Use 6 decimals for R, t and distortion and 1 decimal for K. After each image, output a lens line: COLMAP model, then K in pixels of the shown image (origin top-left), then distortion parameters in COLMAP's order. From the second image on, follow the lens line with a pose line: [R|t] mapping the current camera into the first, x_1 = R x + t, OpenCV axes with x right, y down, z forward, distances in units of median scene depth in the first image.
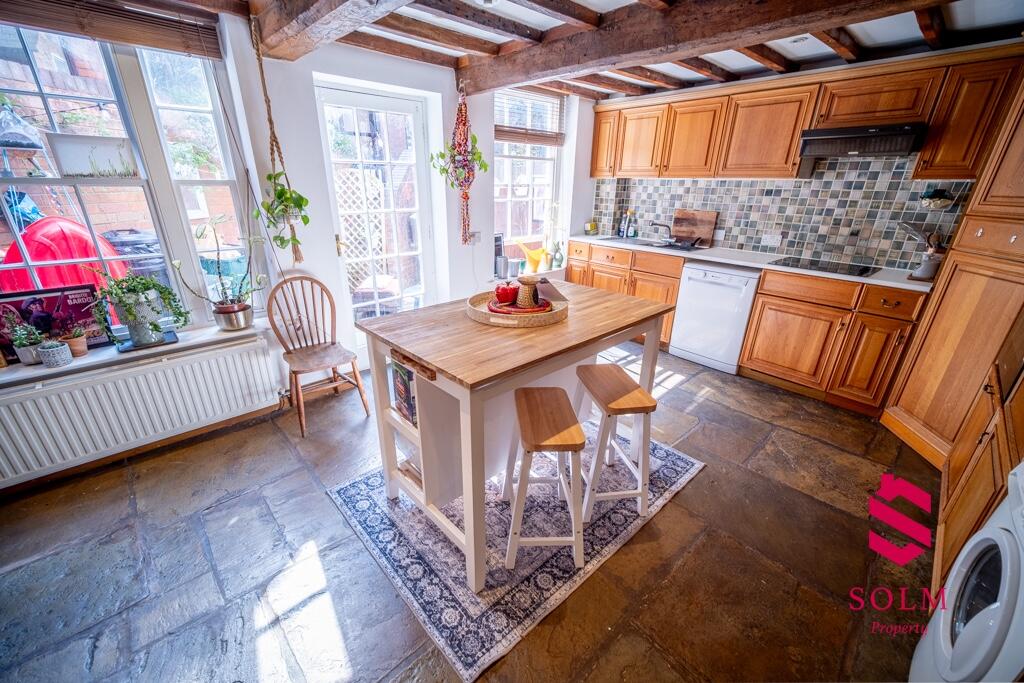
lens RADIAL K [[401.7, 0, 510.1], [0, 401.7, 343.3], [0, 0, 1]] dist [-0.002657, -0.000858]
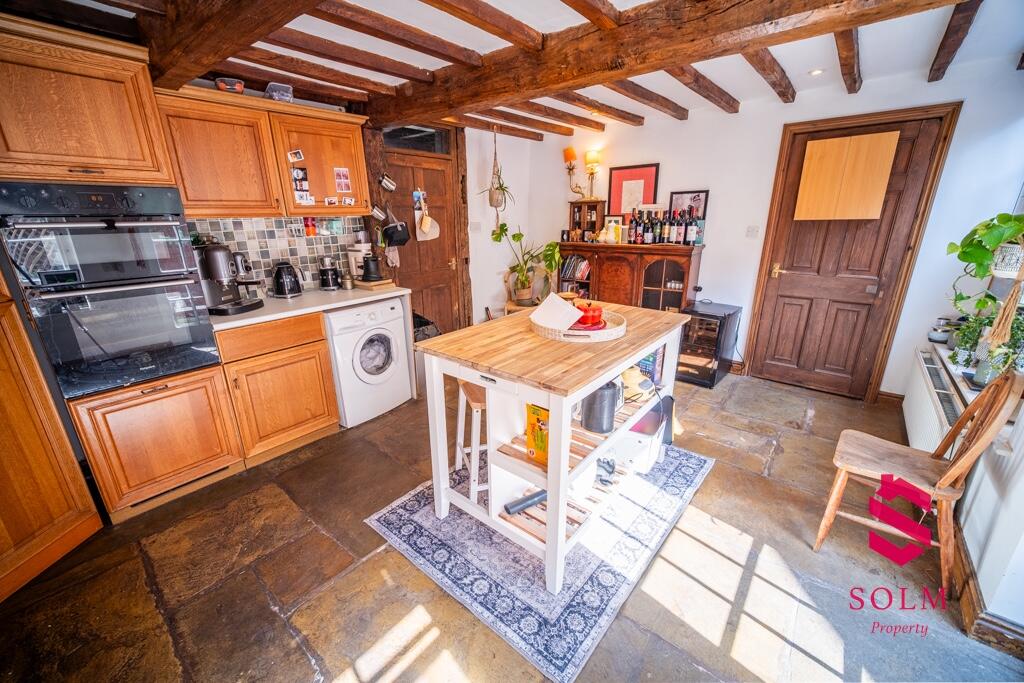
lens RADIAL K [[401.7, 0, 508.3], [0, 401.7, 343.6], [0, 0, 1]] dist [-0.002657, -0.000858]
pose [[-0.992754, 0.035658, -0.114756, 0.172913], [-0.045569, 0.771929, 0.634073, -0.385033], [0.111193, 0.634708, -0.764711, 0.979064]]
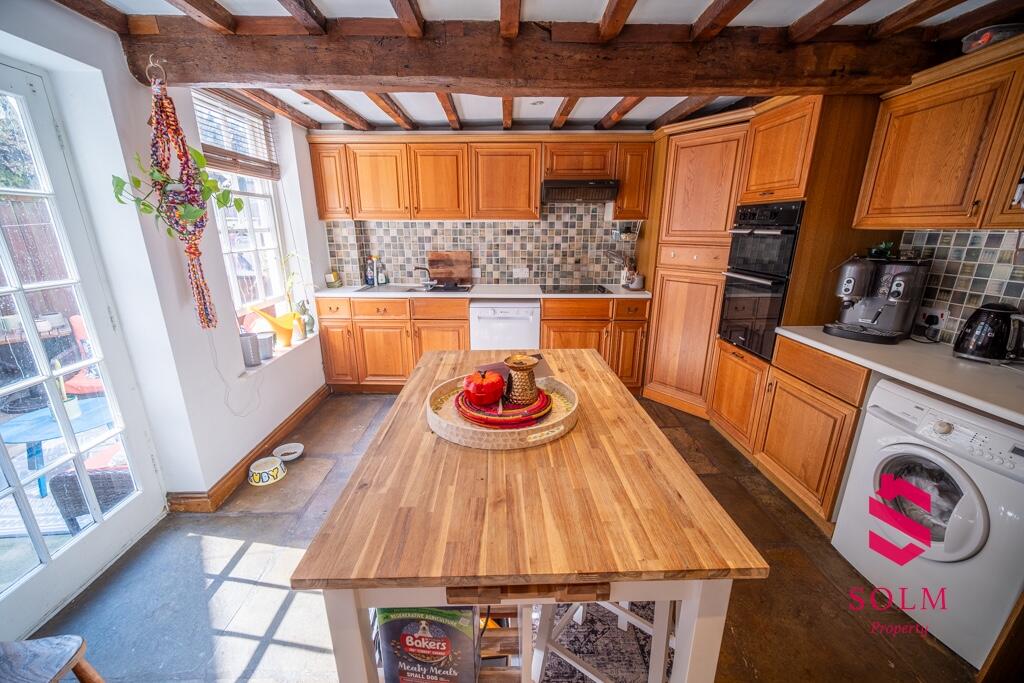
lens RADIAL K [[401.7, 0, 507.1], [0, 401.7, 349.3], [0, 0, 1]] dist [-0.002657, -0.000858]
pose [[0.677334, -0.227182, 0.699720, -0.228840], [0.282976, 0.958403, 0.037247, -0.108054], [-0.679075, 0.172775, 0.713446, 0.265060]]
